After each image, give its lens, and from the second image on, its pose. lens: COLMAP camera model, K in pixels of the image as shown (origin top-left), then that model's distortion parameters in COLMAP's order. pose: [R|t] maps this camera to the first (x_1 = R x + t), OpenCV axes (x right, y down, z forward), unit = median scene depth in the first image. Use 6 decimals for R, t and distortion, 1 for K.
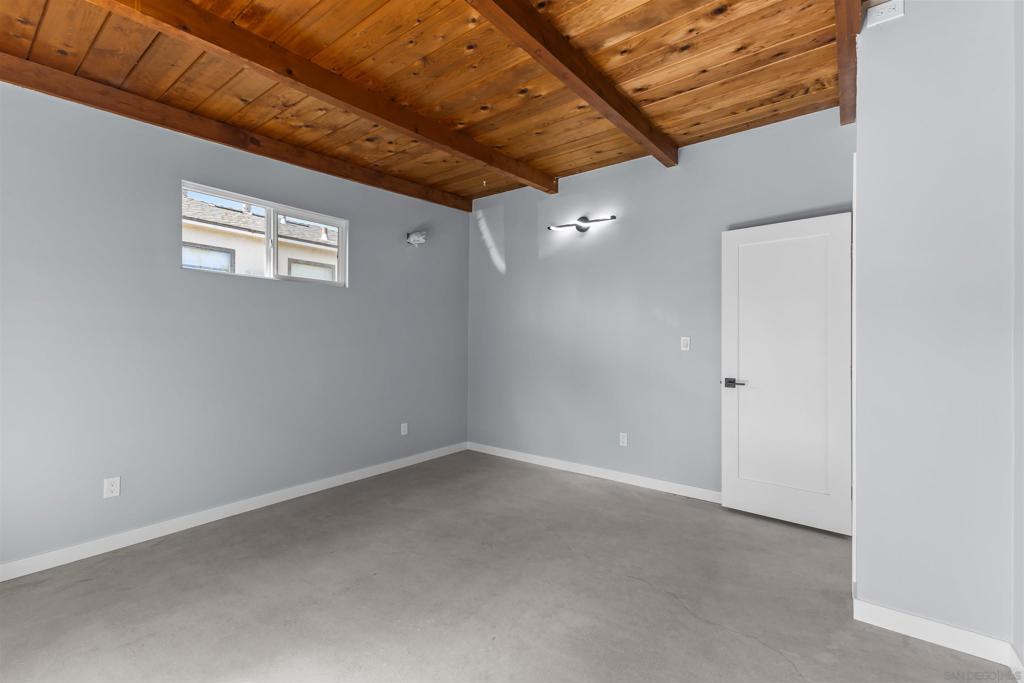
lens RADIAL K [[439.4, 0, 512.0], [0, 439.4, 341.5], [0, 0, 1]] dist [-0.000311, -0.000179]
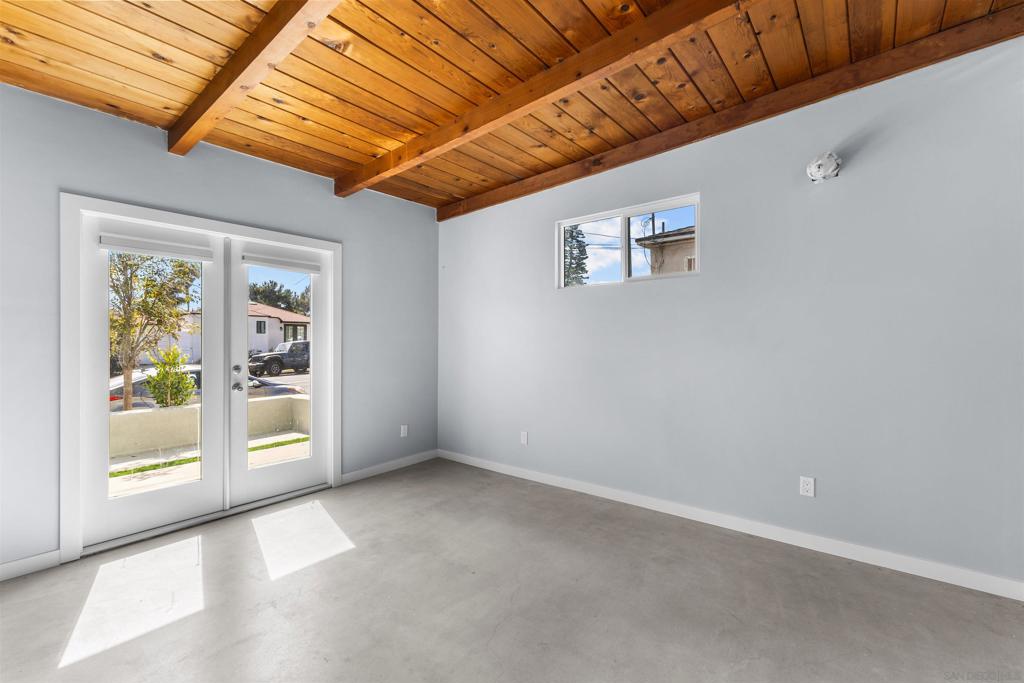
lens RADIAL K [[439.4, 0, 512.0], [0, 439.4, 341.5], [0, 0, 1]] dist [-0.000311, -0.000179]
pose [[-0.043828, 0.002484, -0.999036, 0.572812], [0.001400, 0.999996, 0.002425, -0.010225], [0.999038, -0.001292, -0.043831, 0.921323]]
